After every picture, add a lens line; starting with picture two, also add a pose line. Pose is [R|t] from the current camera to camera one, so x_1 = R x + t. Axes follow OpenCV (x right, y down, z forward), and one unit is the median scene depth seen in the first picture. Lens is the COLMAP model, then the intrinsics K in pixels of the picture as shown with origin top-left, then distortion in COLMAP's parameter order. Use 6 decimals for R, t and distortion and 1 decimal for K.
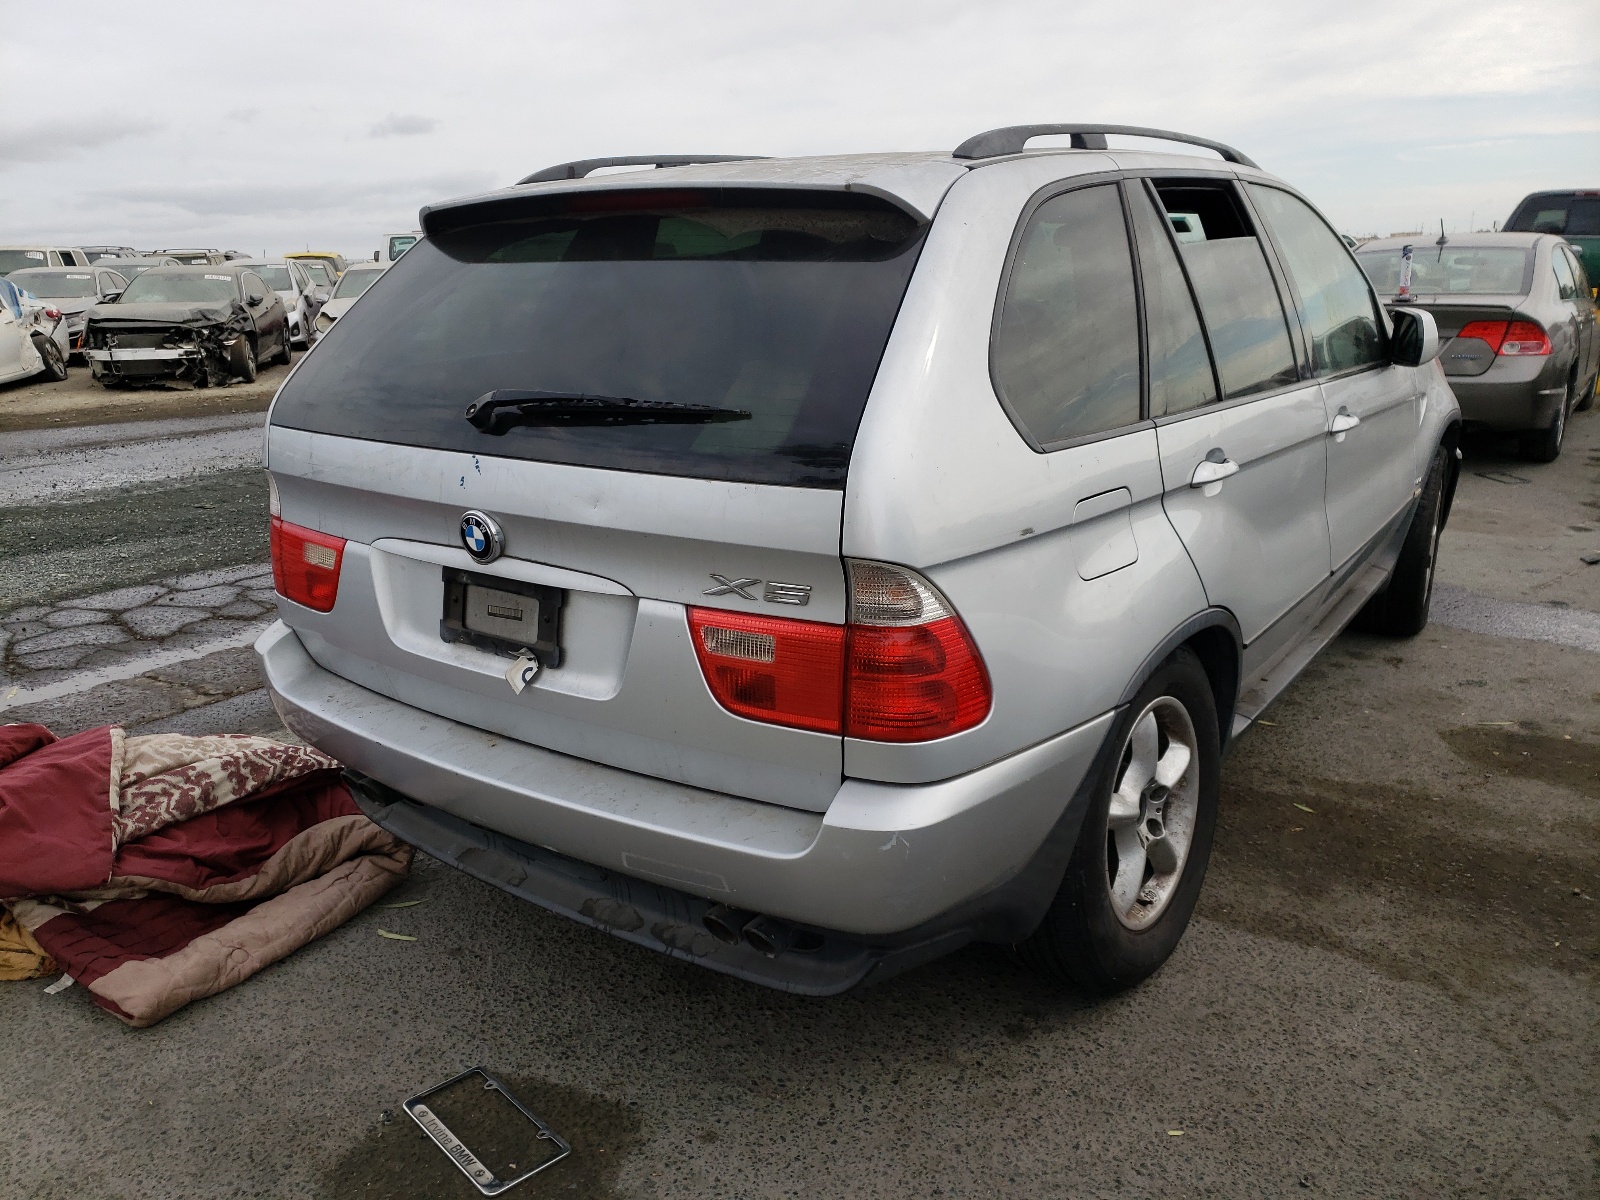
lens RADIAL K [[1285.6, 0, 773.9], [0, 1285.6, 600.0], [0, 0, 1]] dist [0.049445, -0.000321]
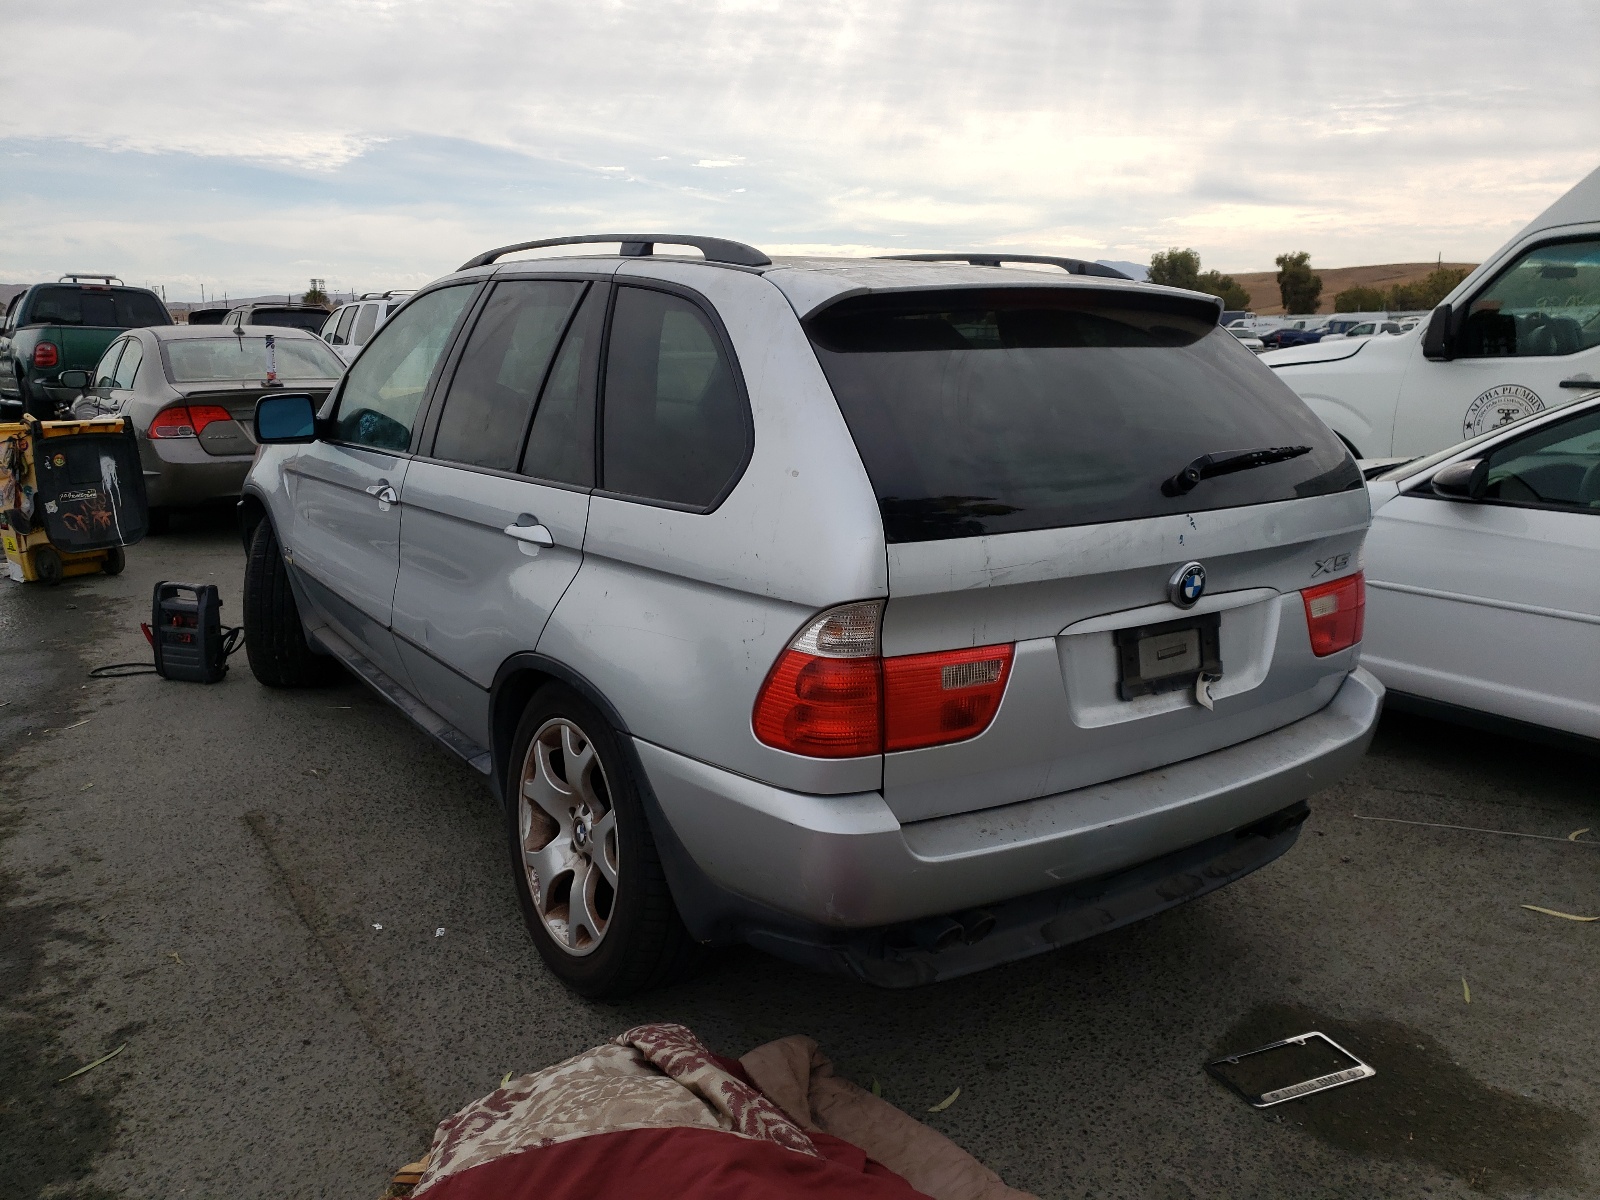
lens RADIAL K [[1285.6, 0, 773.9], [0, 1285.6, 600.0], [0, 0, 1]] dist [0.049445, -0.000321]
pose [[0.286208, -0.174633, 0.942119, -1.319641], [0.237148, 0.965570, 0.106936, -0.229496], [-0.928357, 0.192816, 0.317767, 0.921447]]
